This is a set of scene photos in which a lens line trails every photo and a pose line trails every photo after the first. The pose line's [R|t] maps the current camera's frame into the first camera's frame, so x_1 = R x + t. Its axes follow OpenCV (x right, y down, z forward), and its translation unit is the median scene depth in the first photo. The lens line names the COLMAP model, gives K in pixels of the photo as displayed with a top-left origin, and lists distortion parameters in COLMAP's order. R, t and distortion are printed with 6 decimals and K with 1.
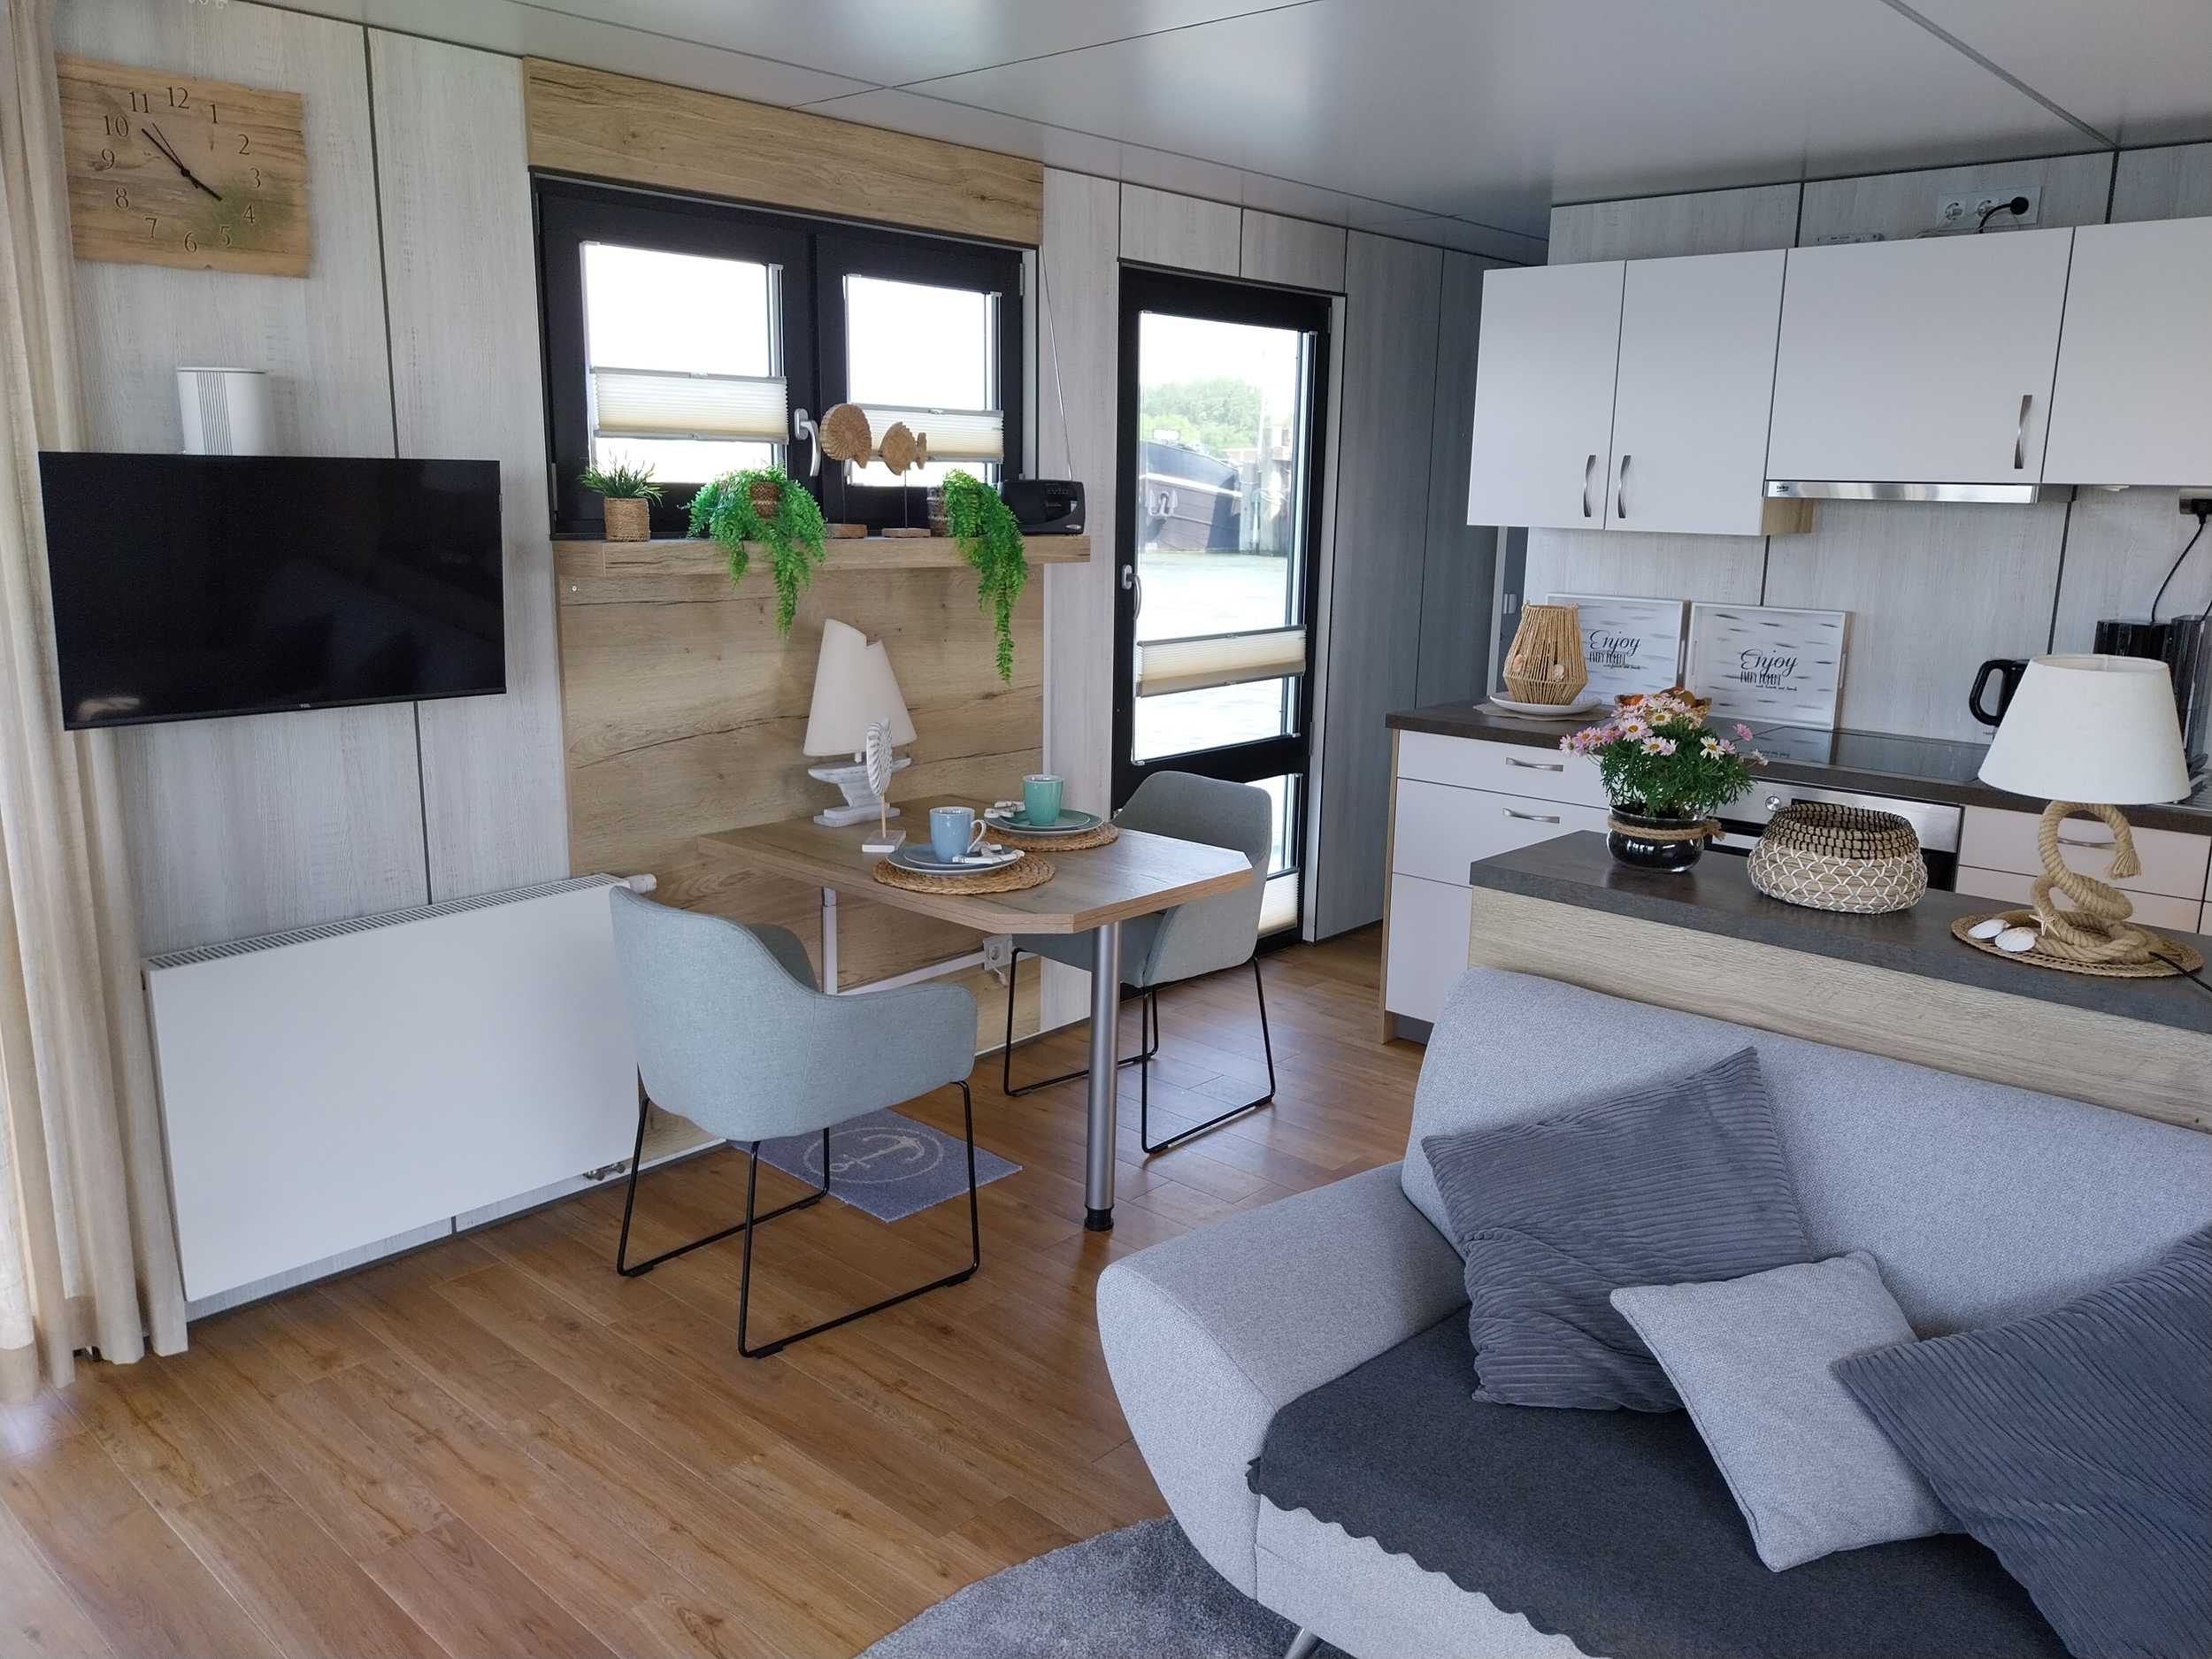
lens RADIAL K [[1690.6, 0, 1116.9], [0, 1690.6, 831.2], [0, 0, 1]] dist [0.054151, -0.069669]
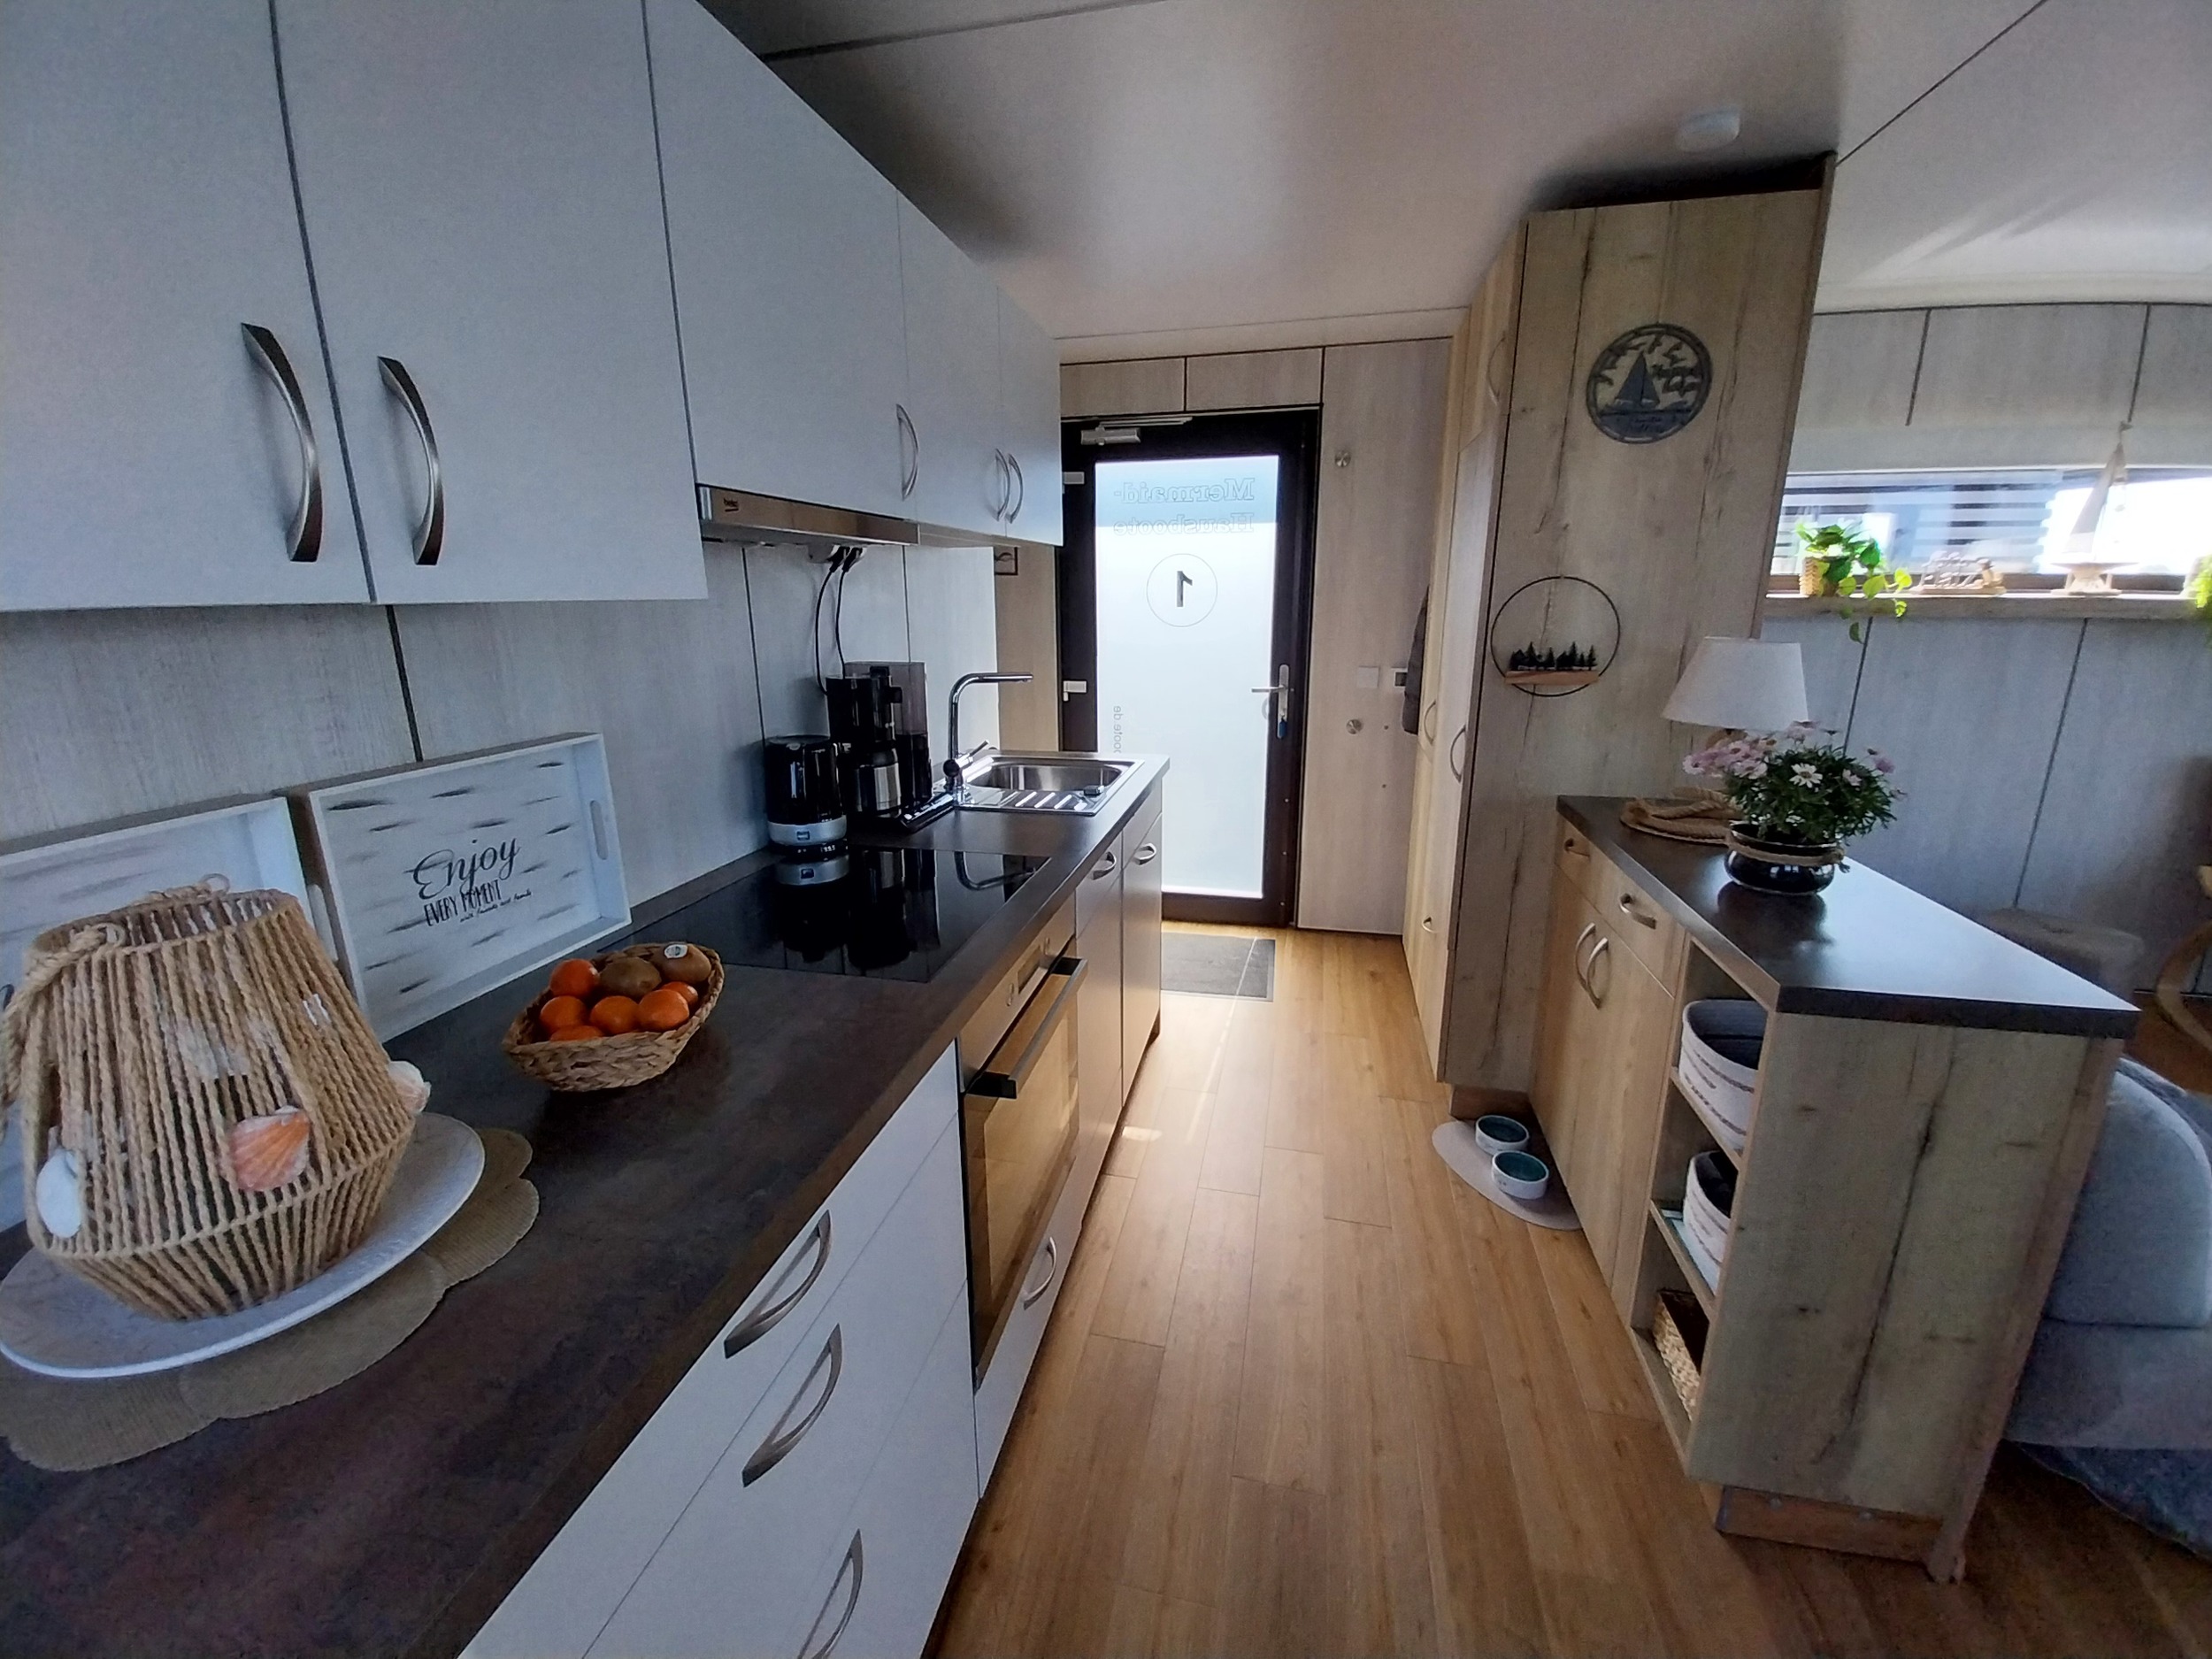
lens RADIAL K [[875.1, 0, 1101.7], [0, 875.1, 816.6], [0, 0, 1]] dist [0.013690, -0.015093]
pose [[-0.489913, -0.228812, 0.841208, 0.108783], [0.182162, 0.916771, 0.355455, -0.232722], [-0.852527, 0.327378, -0.407457, 1.288783]]
